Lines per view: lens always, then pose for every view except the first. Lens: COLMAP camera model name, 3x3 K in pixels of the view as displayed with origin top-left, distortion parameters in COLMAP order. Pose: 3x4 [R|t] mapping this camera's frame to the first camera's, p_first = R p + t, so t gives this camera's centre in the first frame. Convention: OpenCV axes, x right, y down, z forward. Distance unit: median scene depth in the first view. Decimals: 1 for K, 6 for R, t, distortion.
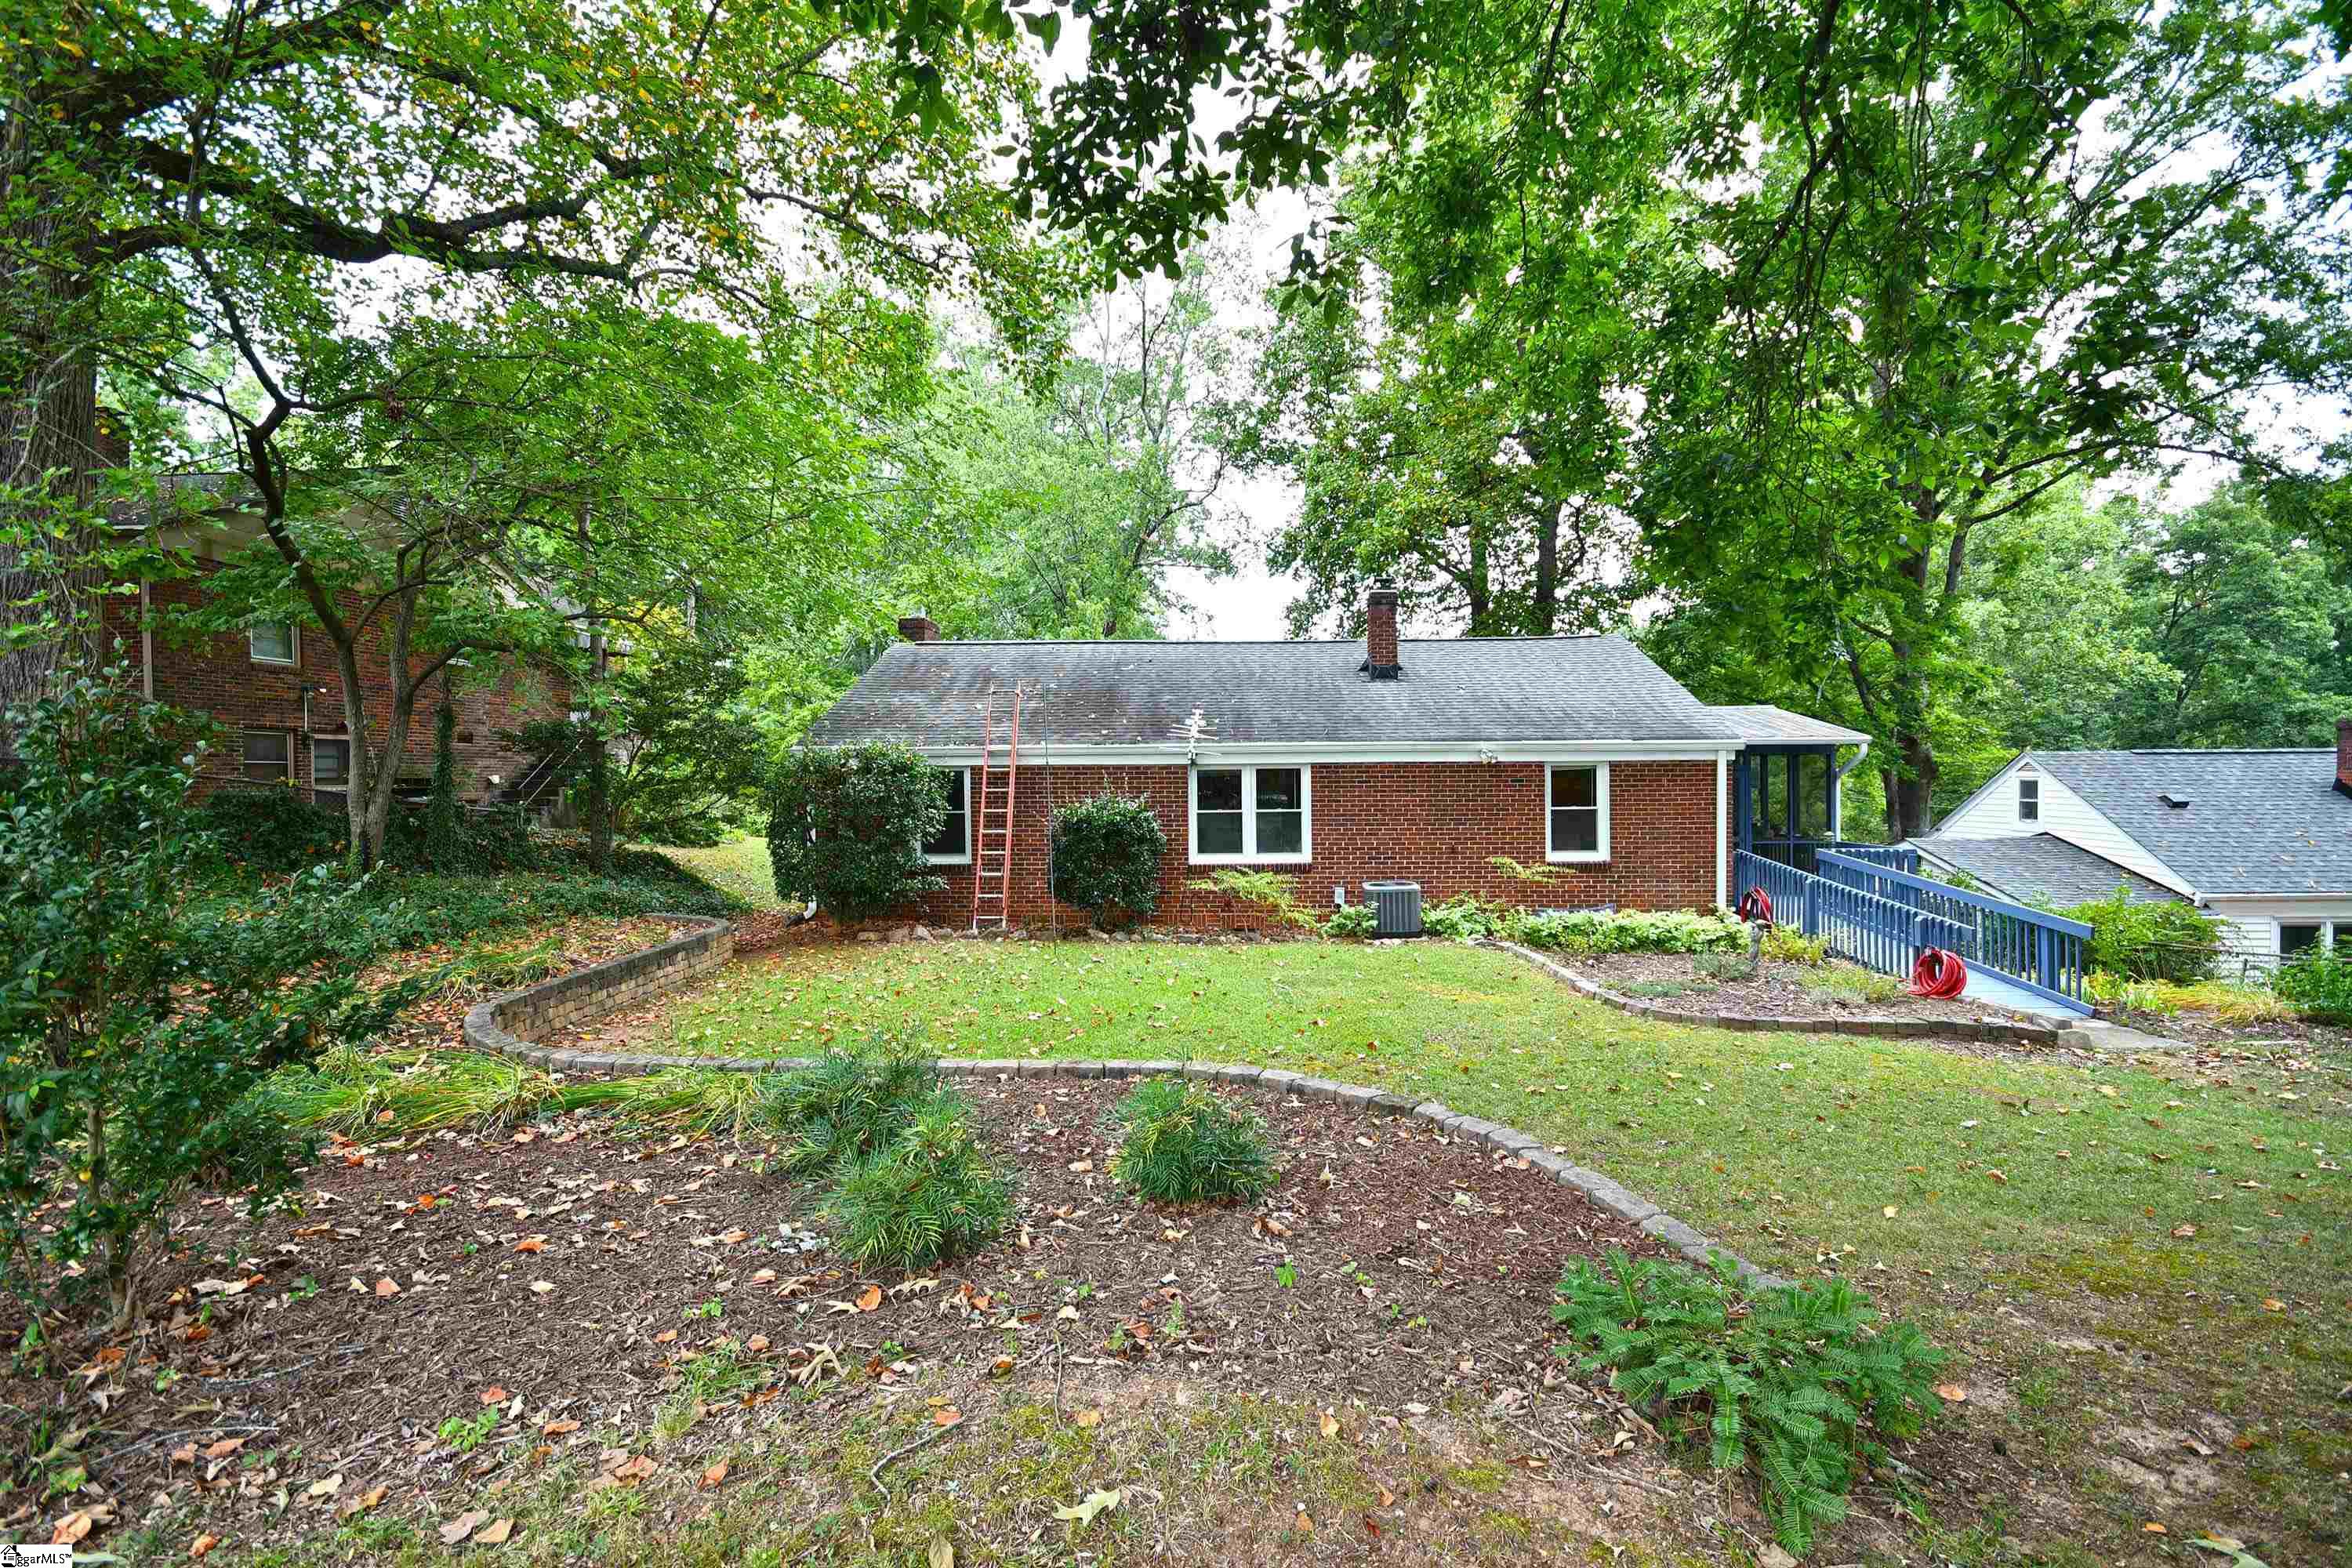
lens RADIAL K [[913.7, 0, 1181.6], [0, 913.7, 795.2], [0, 0, 1]] dist [-0.000492, -0.000054]
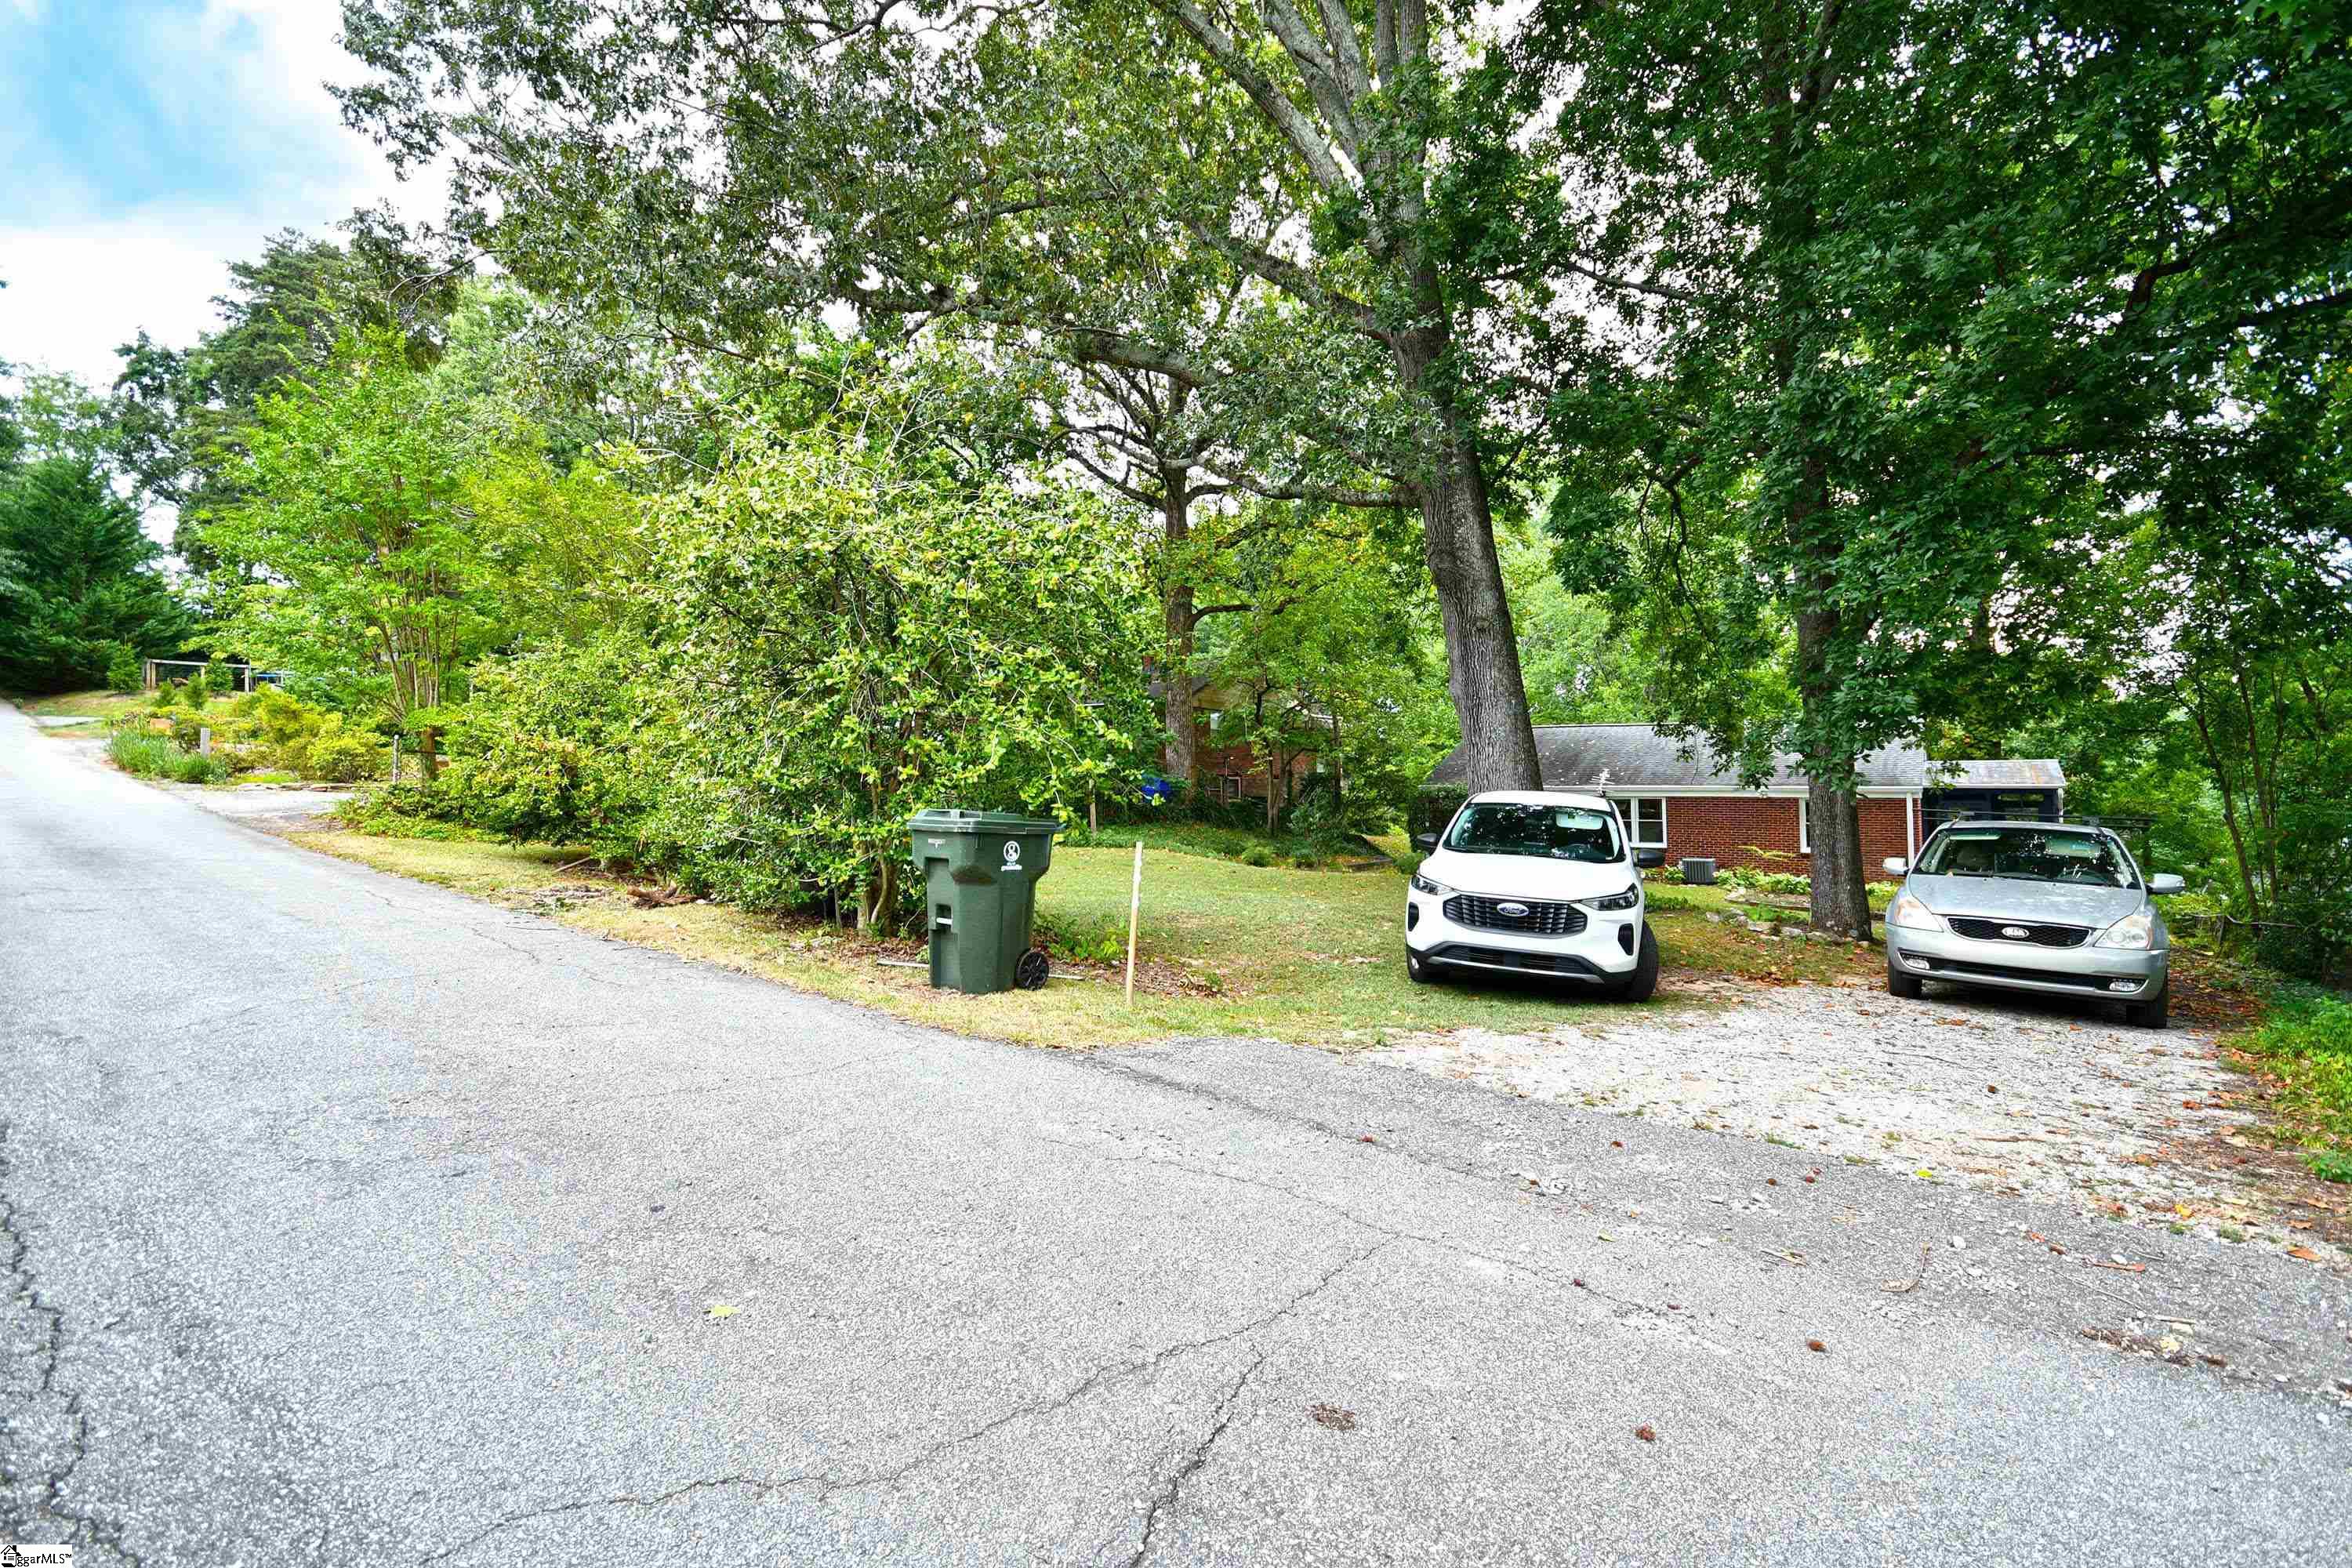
lens RADIAL K [[913.7, 0, 1181.6], [0, 913.7, 795.2], [0, 0, 1]] dist [-0.000492, -0.000054]
pose [[0.766618, 0.007657, -0.642058, 0.588537], [-0.016335, 0.999838, -0.007581, -0.005373], [0.641896, 0.016299, 0.766619, -1.125733]]
